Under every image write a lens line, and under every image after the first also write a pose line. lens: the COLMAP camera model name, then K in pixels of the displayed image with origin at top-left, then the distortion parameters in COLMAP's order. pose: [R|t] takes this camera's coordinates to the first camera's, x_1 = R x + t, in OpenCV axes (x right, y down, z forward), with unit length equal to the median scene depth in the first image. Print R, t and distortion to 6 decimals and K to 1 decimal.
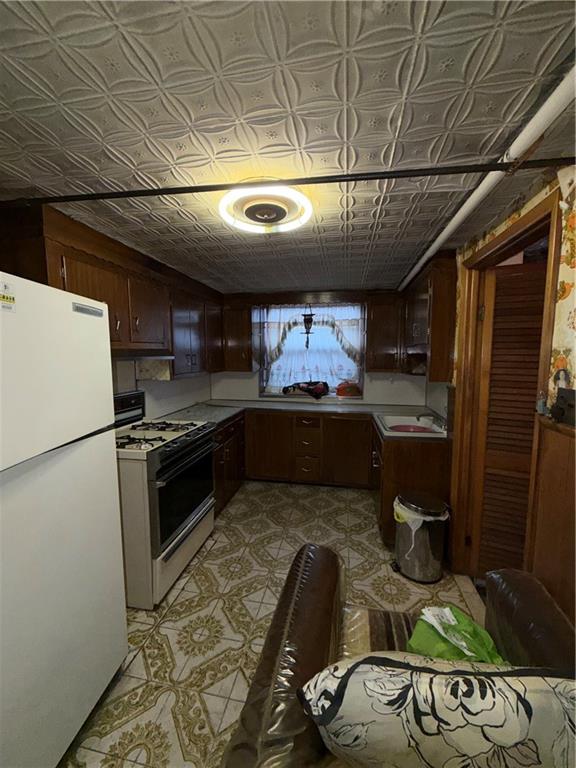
lens RADIAL K [[303.6, 0, 288.0], [0, 303.6, 384.0], [0, 0, 1]] dist [0.001658, 0.000189]
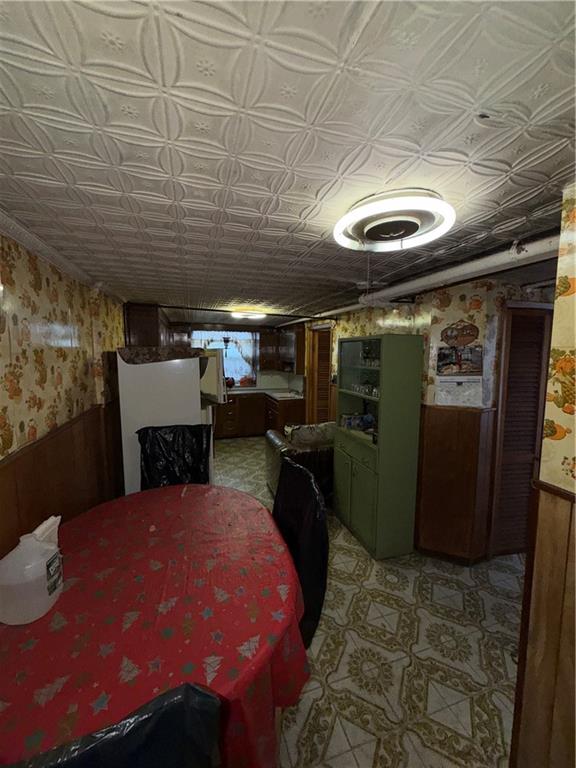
lens RADIAL K [[303.6, 0, 288.0], [0, 303.6, 384.0], [0, 0, 1]] dist [0.001658, 0.000189]
pose [[0.879574, -0.039445, 0.474124, -0.442530], [0.038425, 0.999191, 0.011845, 0.023950], [-0.474208, 0.007799, 0.880378, -0.649609]]
